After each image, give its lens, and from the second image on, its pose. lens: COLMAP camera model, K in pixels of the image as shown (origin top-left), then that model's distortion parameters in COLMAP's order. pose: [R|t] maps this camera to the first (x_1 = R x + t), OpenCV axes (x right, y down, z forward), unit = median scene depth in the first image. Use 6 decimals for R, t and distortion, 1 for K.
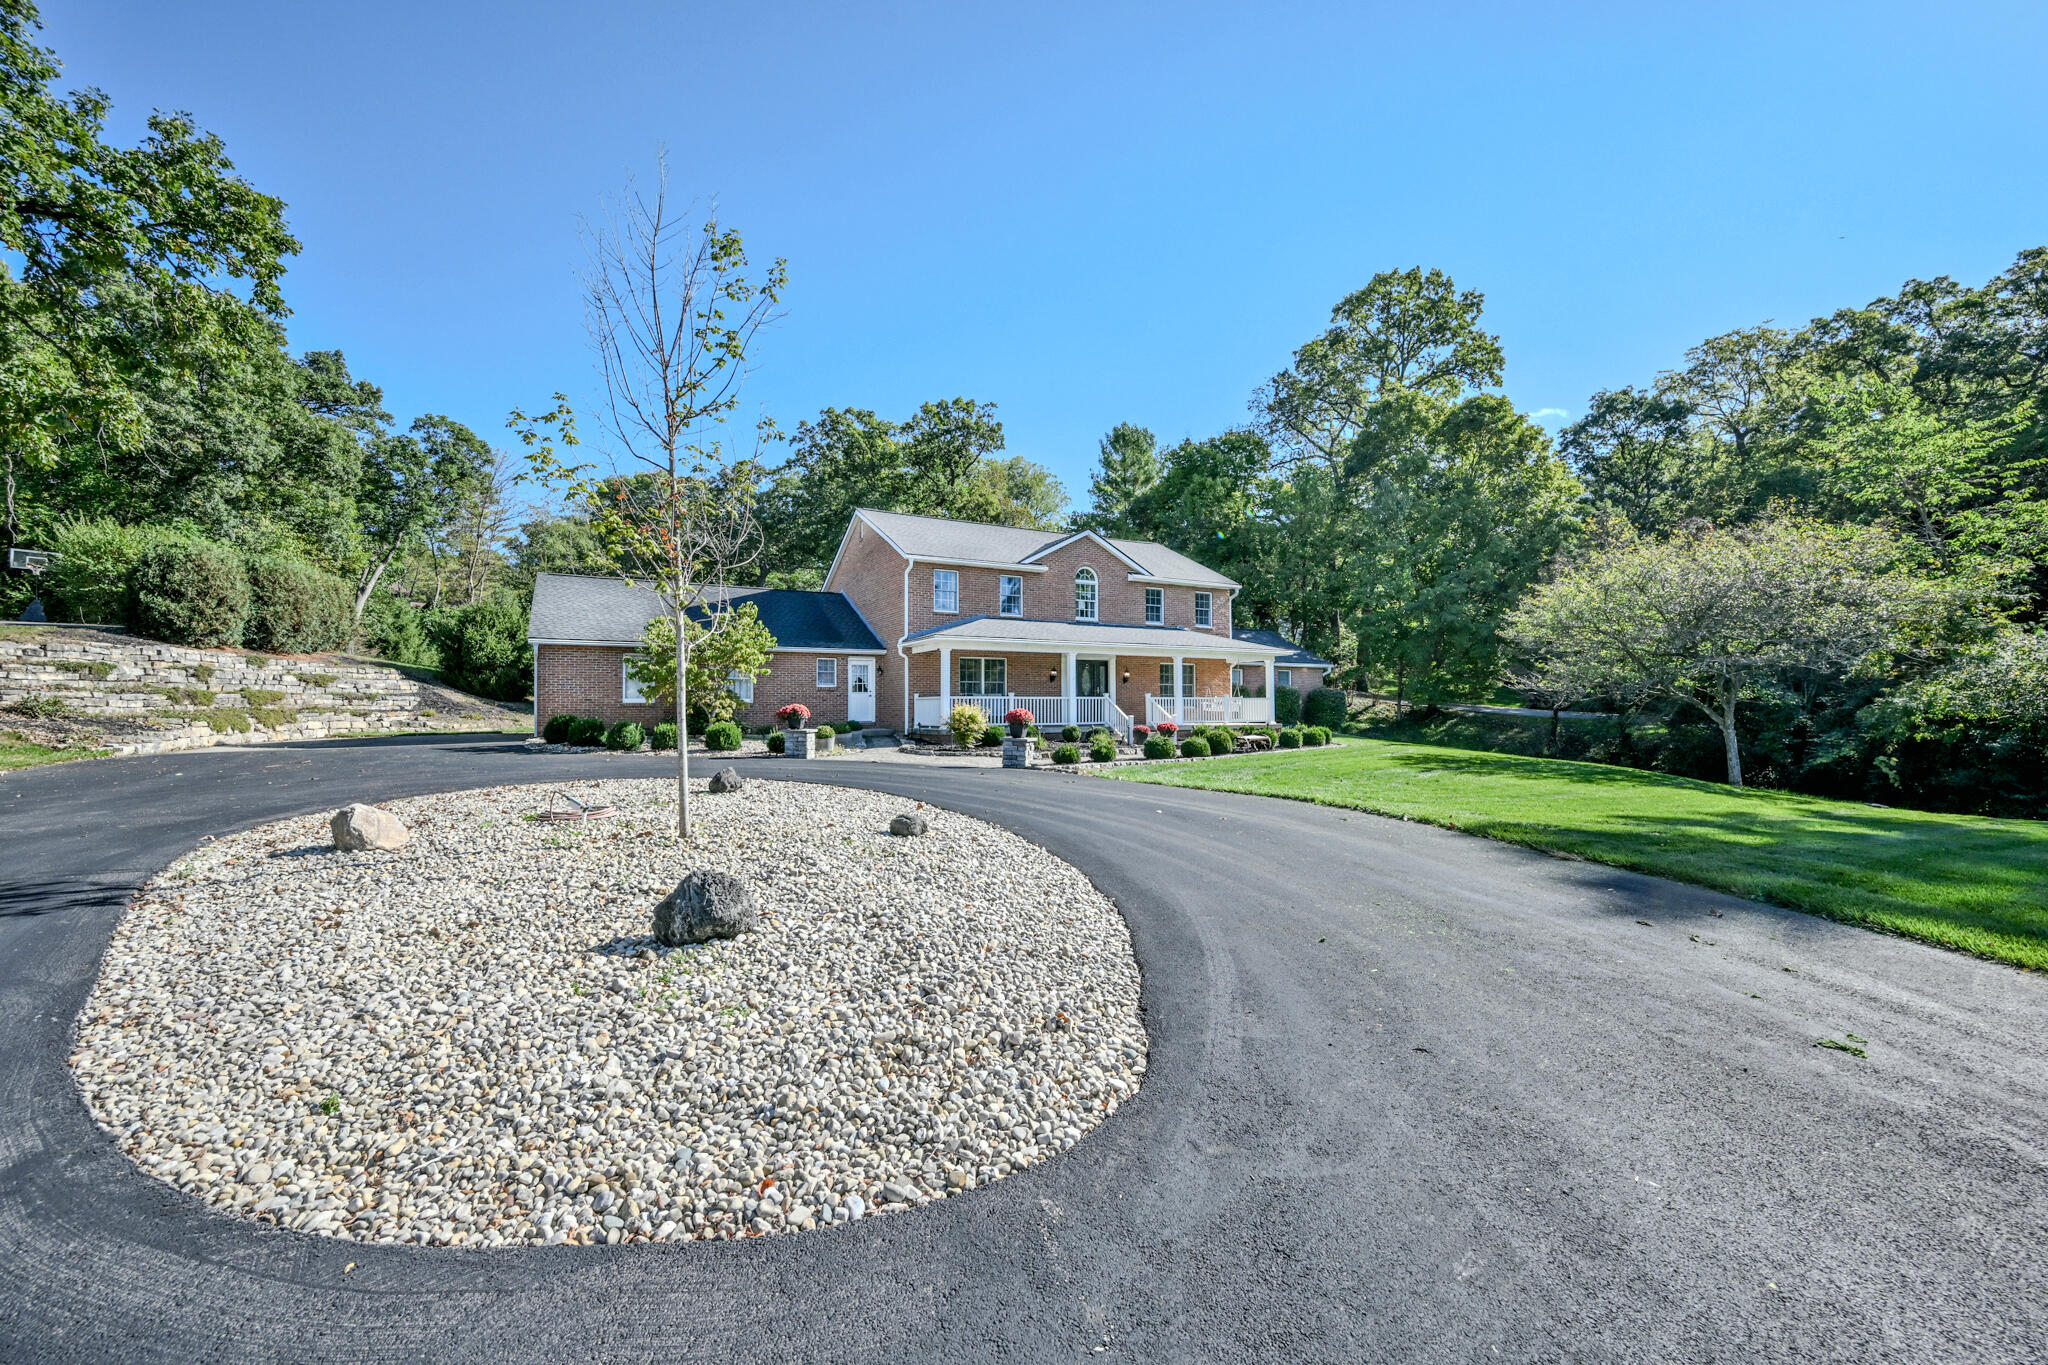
lens RADIAL K [[800.3, 0, 1018.0], [0, 800.3, 693.6], [0, 0, 1]] dist [-0.001121, -0.000076]
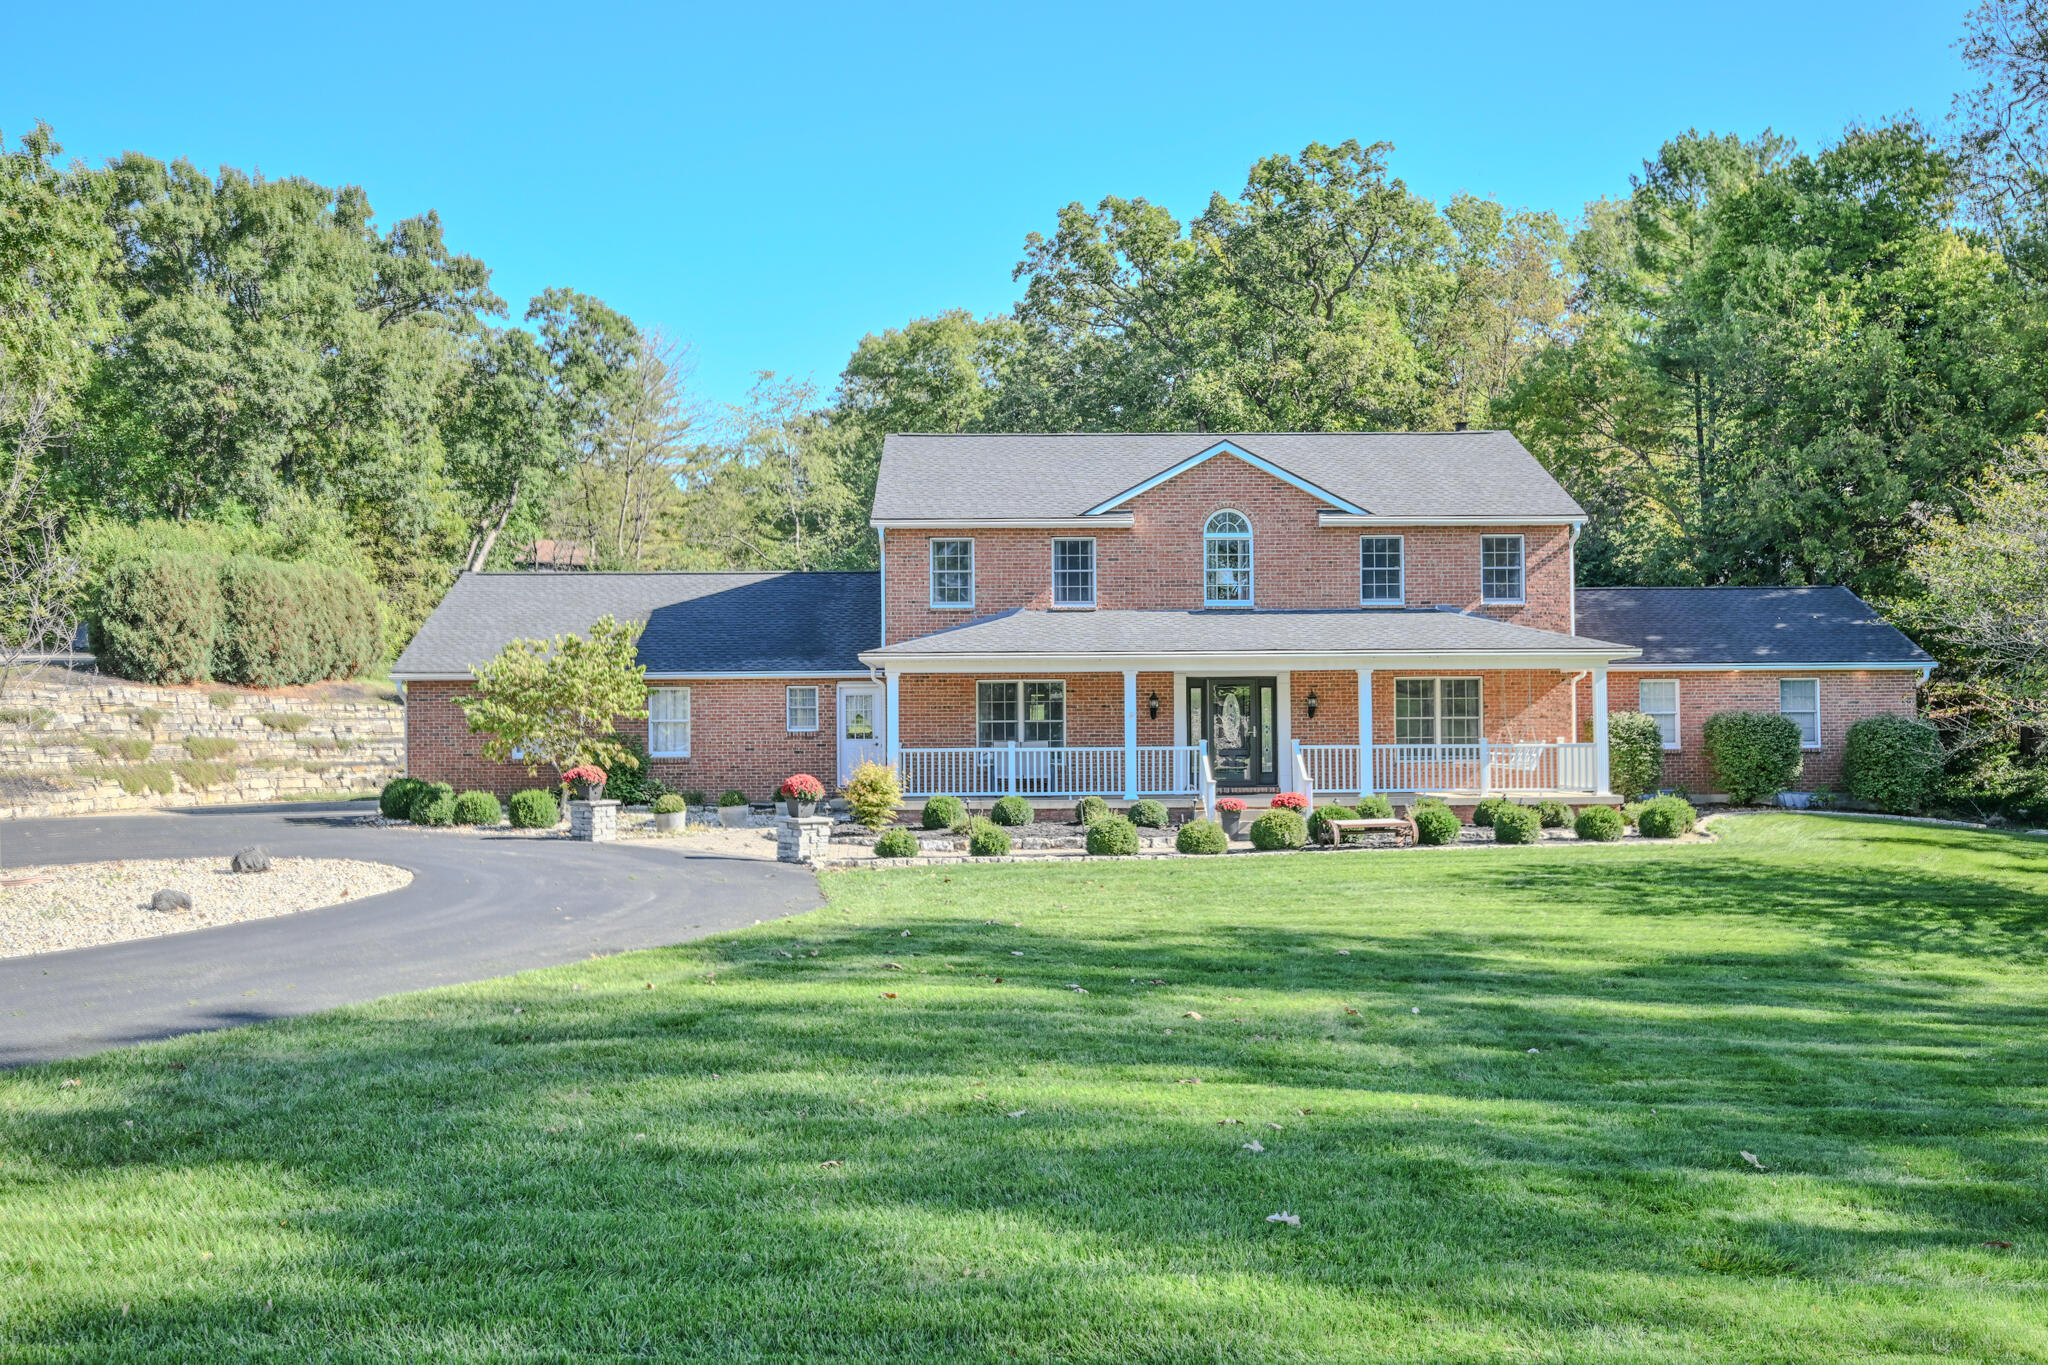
lens RADIAL K [[1820.2, 0, 1024.0], [0, 1820.2, 682.5], [0, 0, 1]] dist [0.013510, 0.012886]
pose [[0.877664, -0.017895, -0.478942, 0.559402], [0.010726, 0.999786, -0.017700, -0.017565], [0.479156, 0.010397, 0.877668, -0.170385]]
